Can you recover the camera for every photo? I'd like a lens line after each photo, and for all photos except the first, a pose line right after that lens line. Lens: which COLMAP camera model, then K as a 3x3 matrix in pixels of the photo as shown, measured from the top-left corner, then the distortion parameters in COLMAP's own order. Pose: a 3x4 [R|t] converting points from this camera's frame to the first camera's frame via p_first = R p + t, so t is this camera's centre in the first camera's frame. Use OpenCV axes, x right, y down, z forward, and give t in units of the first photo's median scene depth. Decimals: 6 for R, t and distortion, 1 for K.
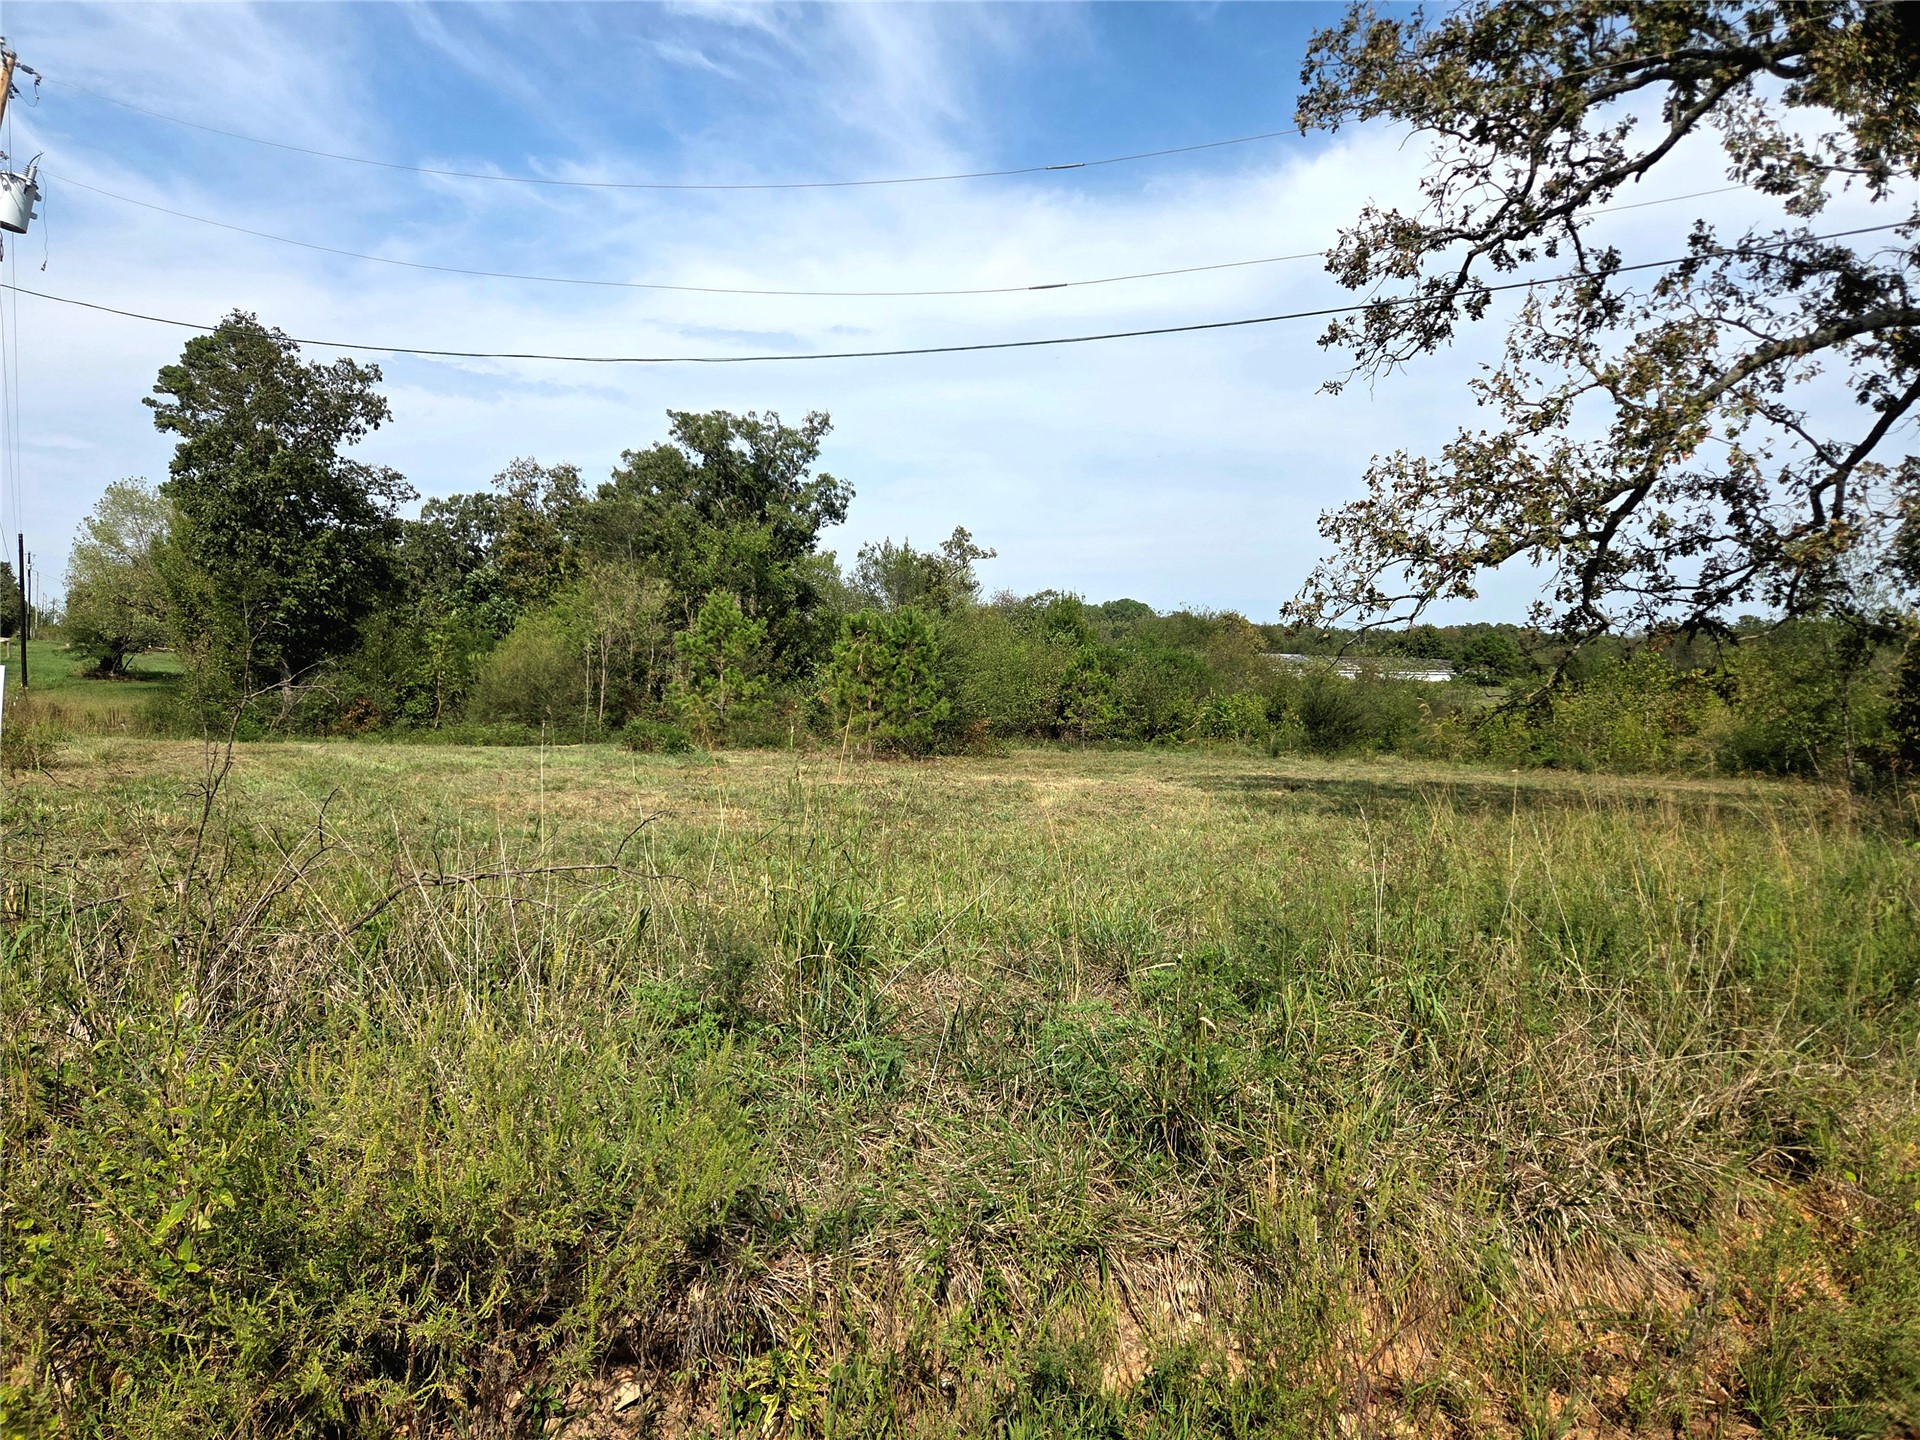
lens RADIAL K [[1288.1, 0, 947.2], [0, 1288.1, 724.7], [0, 0, 1]] dist [0.061668, -0.048912]
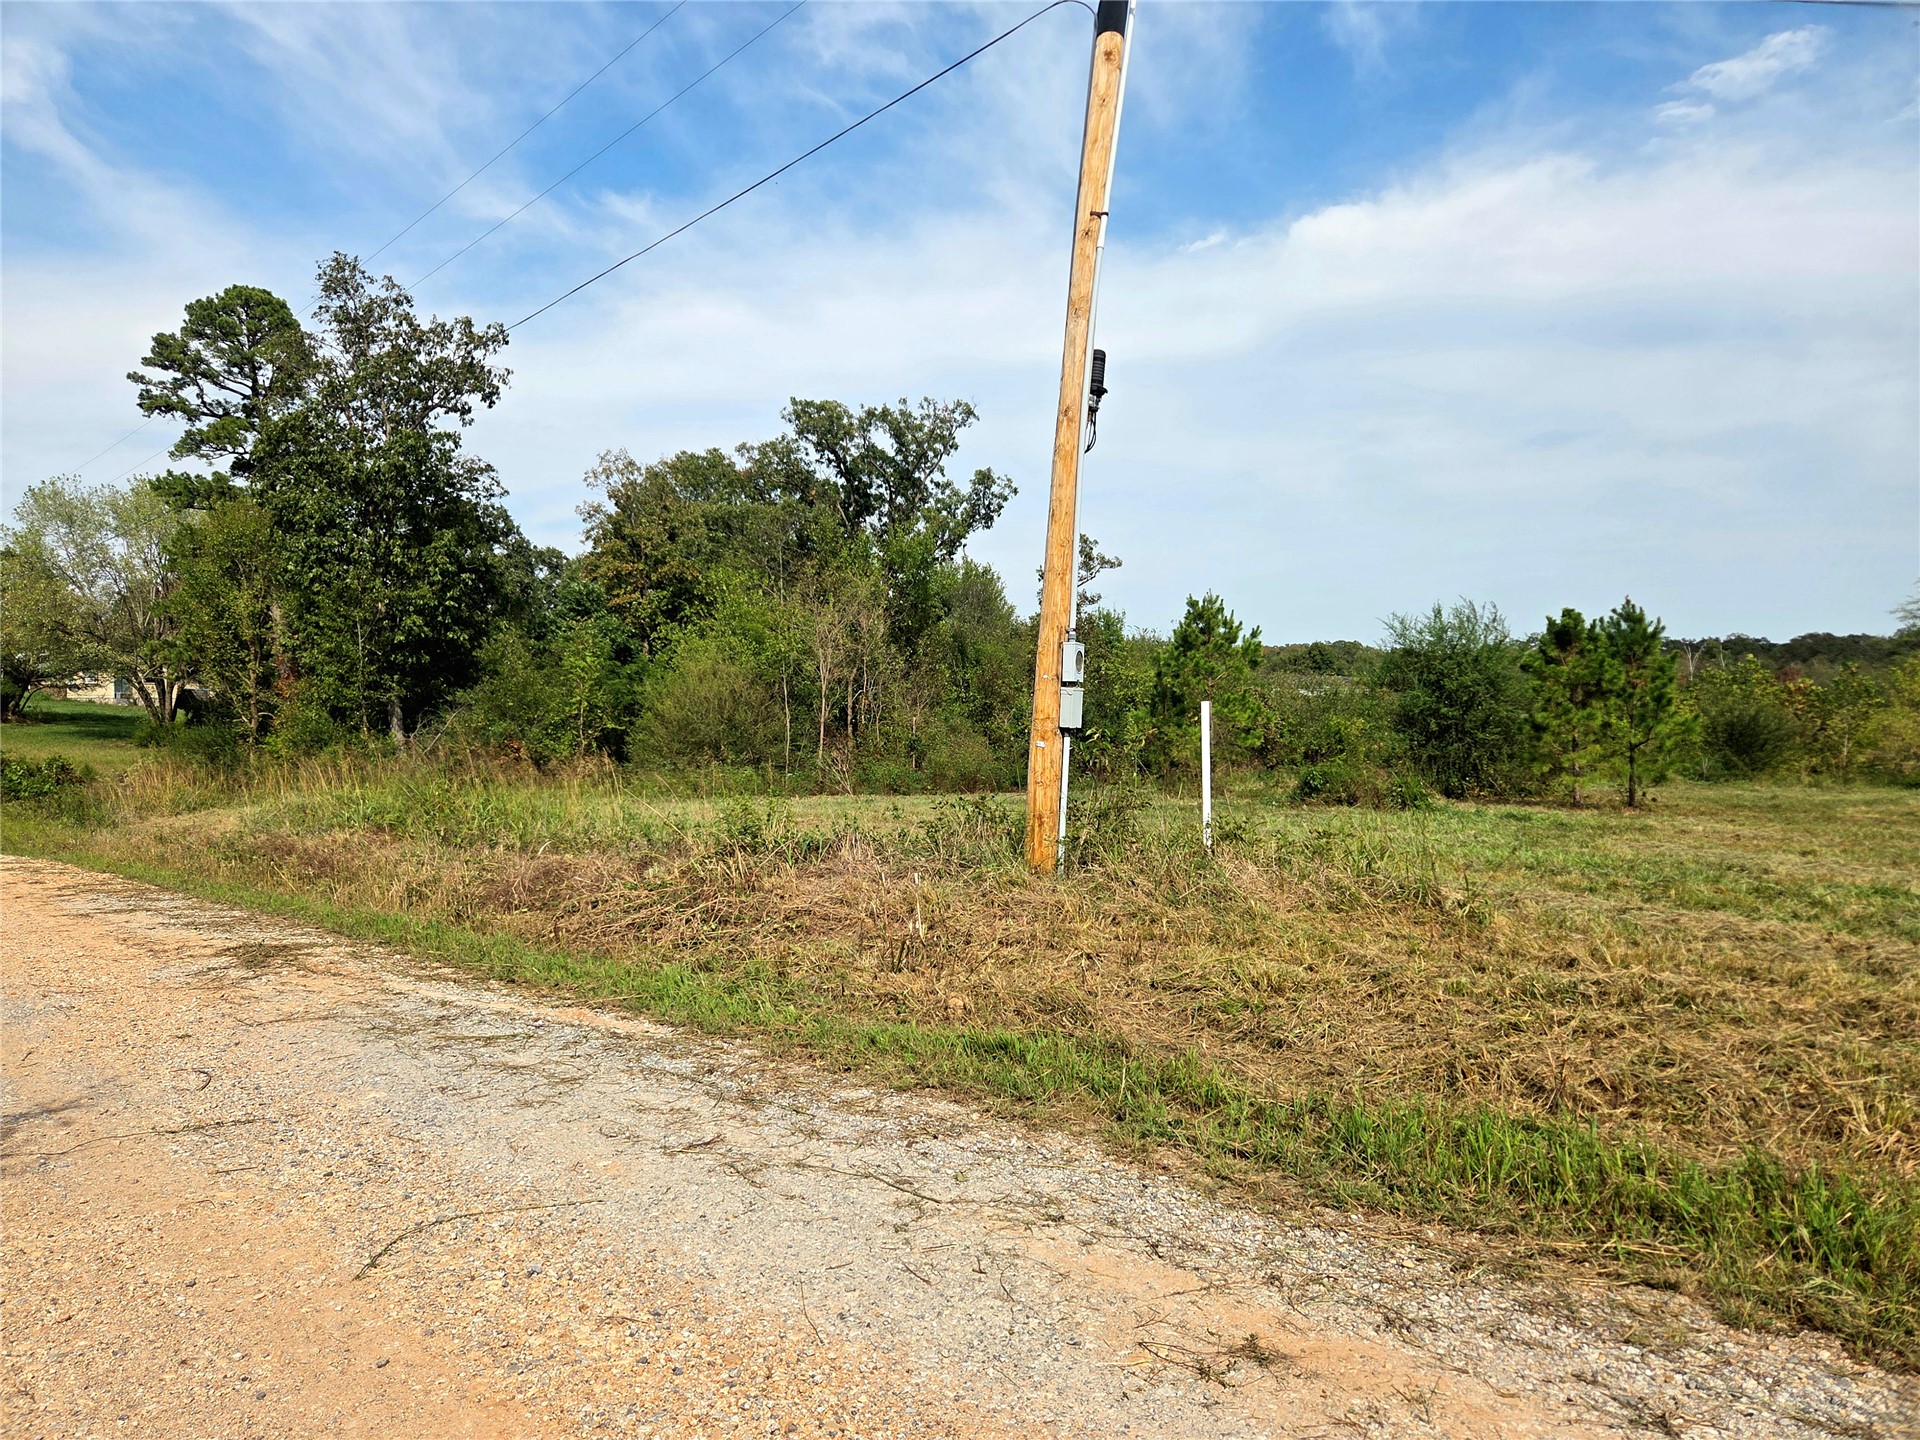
lens RADIAL K [[1288.1, 0, 945.7], [0, 1288.1, 730.4], [0, 0, 1]] dist [0.061668, -0.048912]
pose [[0.988594, -0.021704, 0.149030, -0.246301], [0.023778, 0.999643, -0.012150, -0.008212], [-0.148713, 0.015555, 0.988758, 0.137035]]
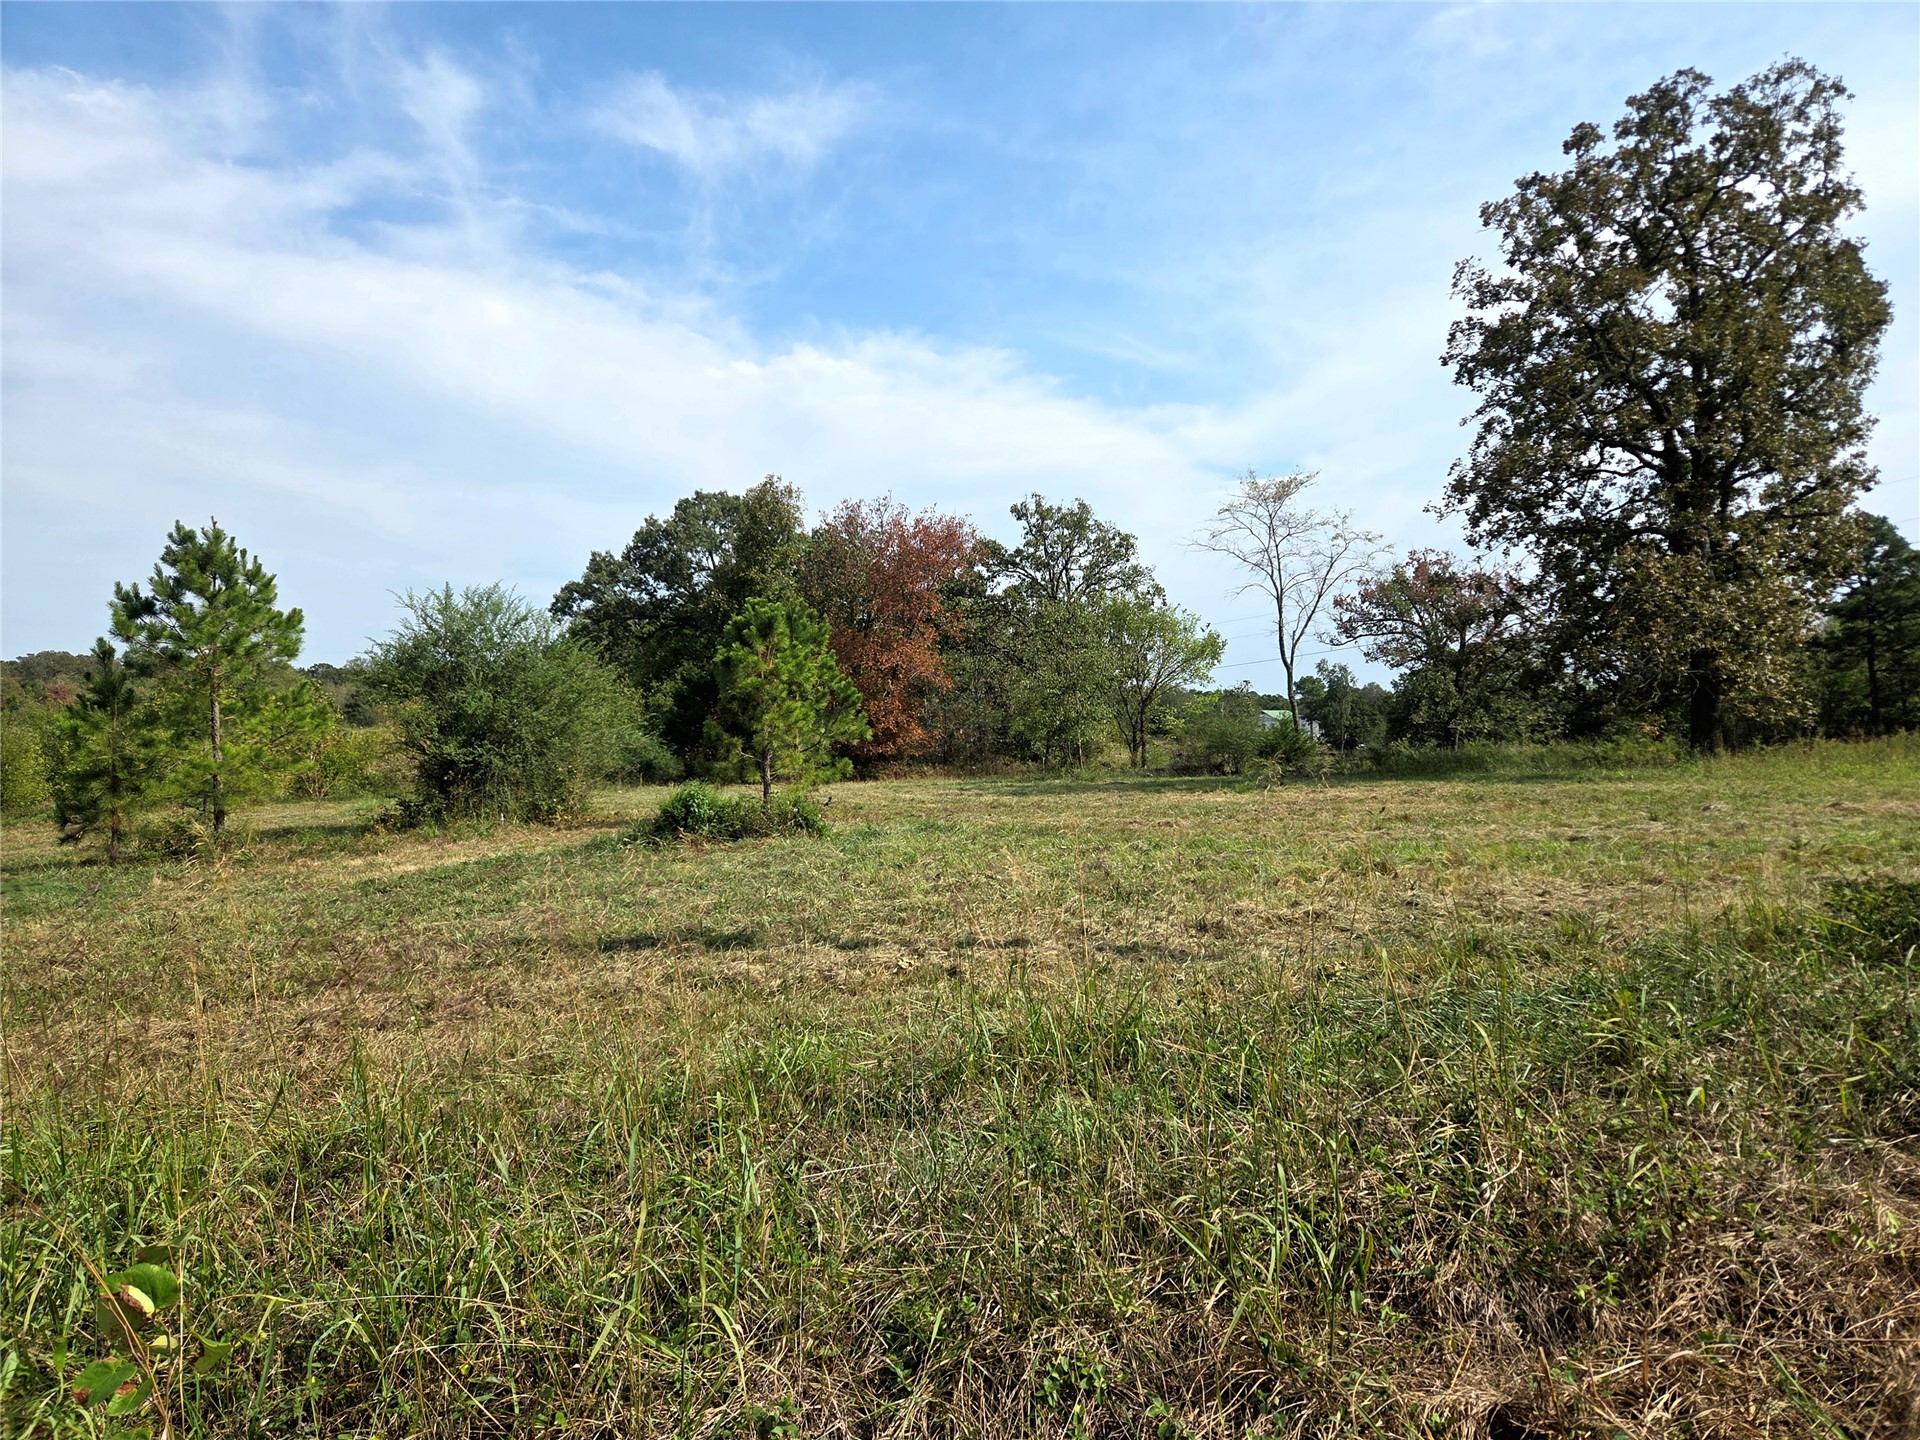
lens RADIAL K [[1288.1, 0, 966.5], [0, 1288.1, 660.4], [0, 0, 1]] dist [0.061668, -0.048912]
pose [[0.183064, 0.022725, 0.982838, -0.330897], [0.048434, 0.998310, -0.032104, -0.013628], [-0.981907, 0.053480, 0.181654, 0.354496]]
